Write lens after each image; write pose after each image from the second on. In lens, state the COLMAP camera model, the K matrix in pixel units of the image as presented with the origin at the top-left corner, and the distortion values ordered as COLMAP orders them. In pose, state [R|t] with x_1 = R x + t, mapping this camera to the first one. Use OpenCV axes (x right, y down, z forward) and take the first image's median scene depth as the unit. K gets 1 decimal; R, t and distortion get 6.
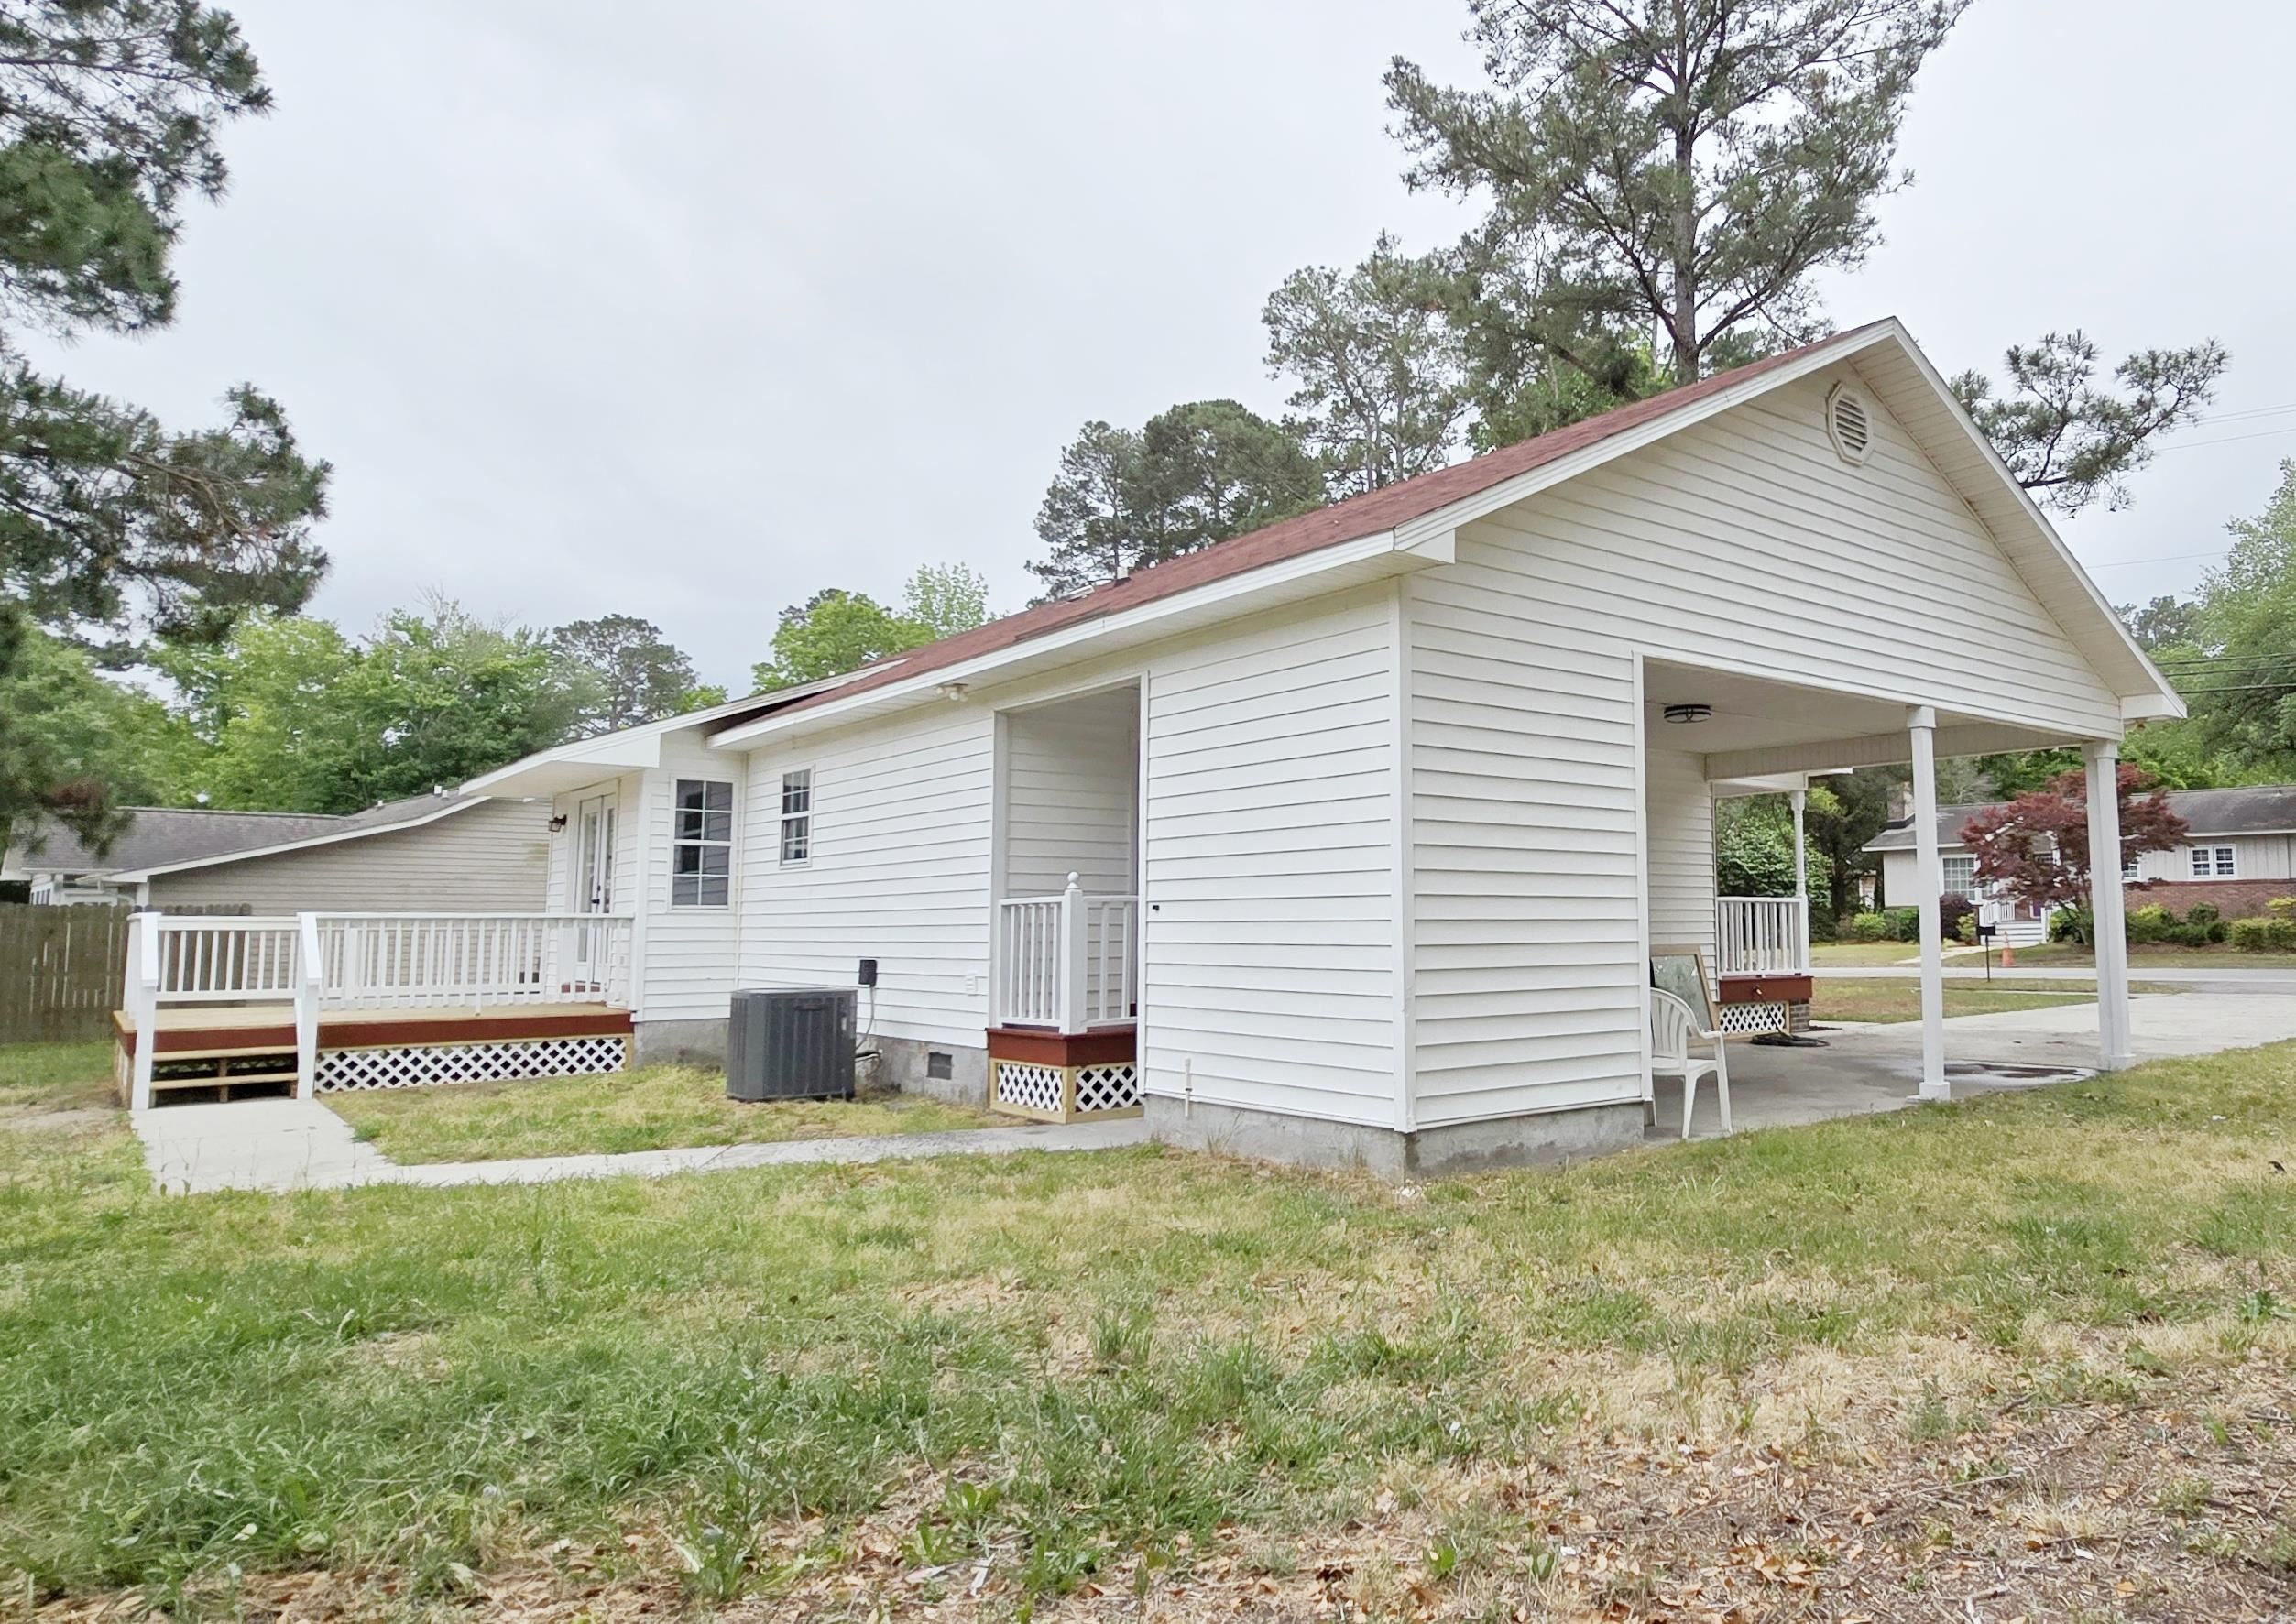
lens RADIAL K [[1440.7, 0, 1151.8], [0, 1440.7, 808.6], [0, 0, 1]] dist [-0.002052, -0.000074]
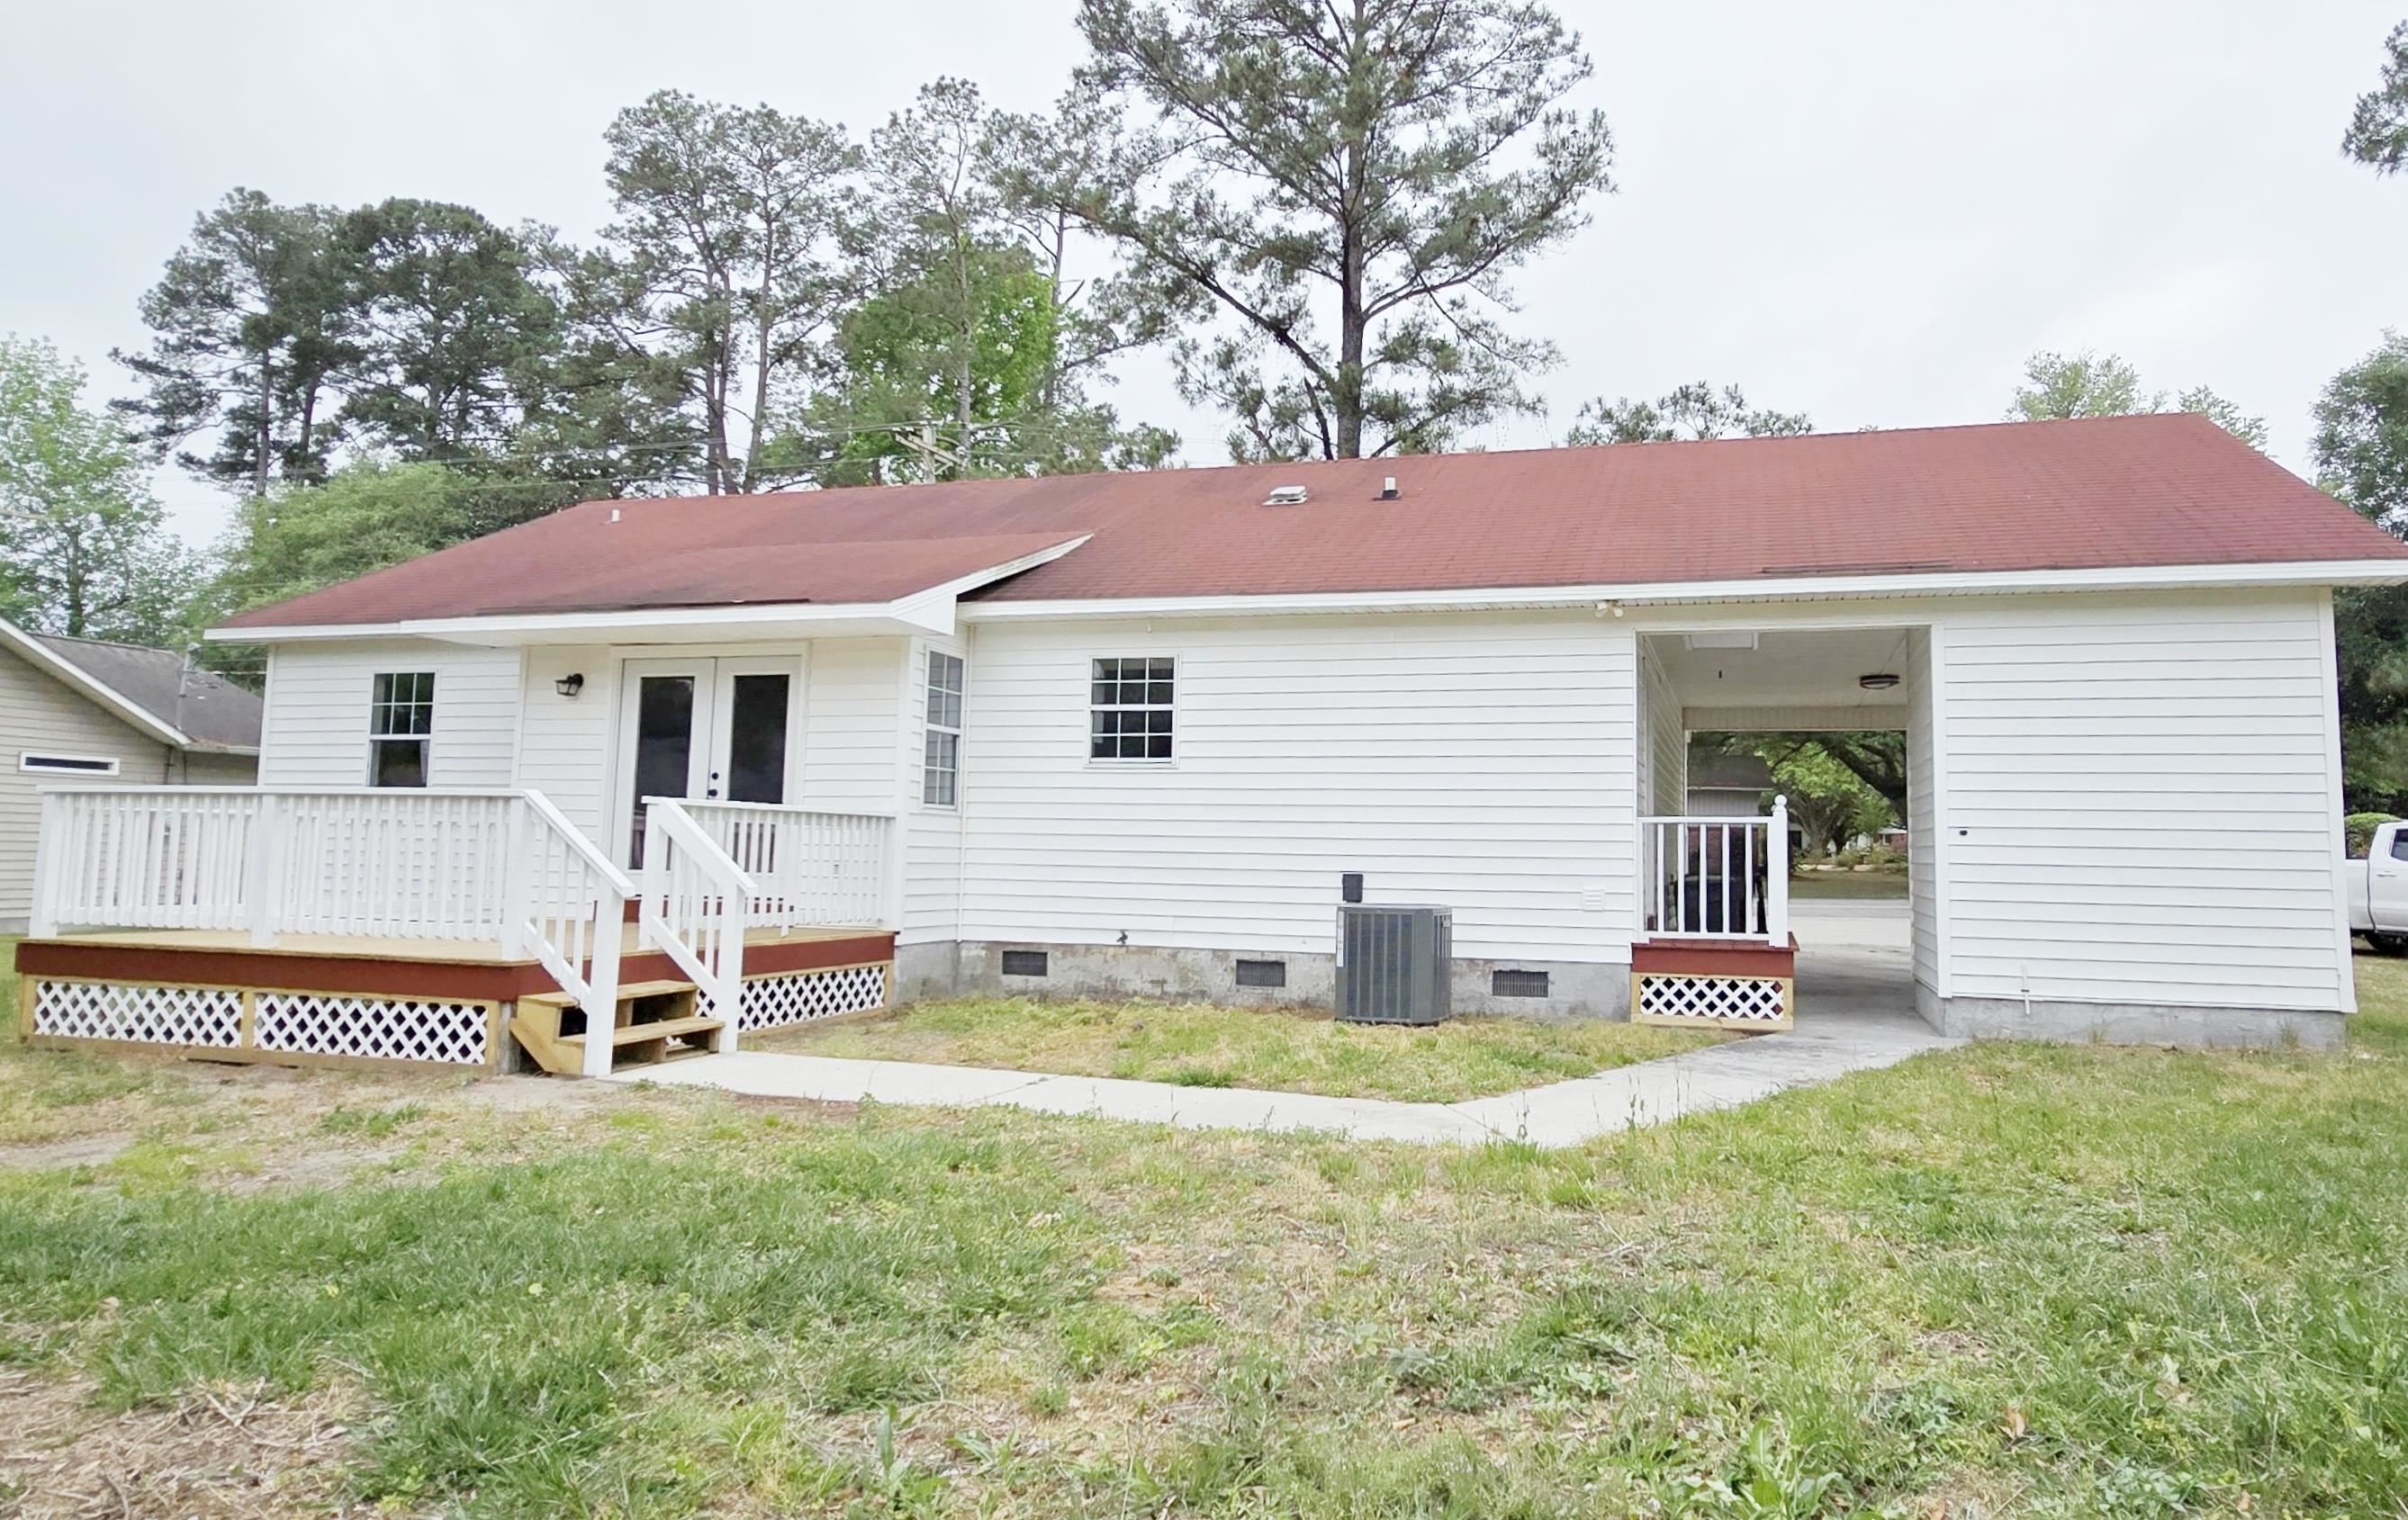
lens RADIAL K [[1533.8, 0, 1202.0], [0, 1533.8, 750.5], [0, 0, 1]] dist [-0.004196, -0.002428]
pose [[0.842909, 0.057449, 0.534980, -0.163748], [-0.067893, 0.997693, -0.000167, 0.006476], [-0.533755, -0.036181, 0.844865, 0.043727]]
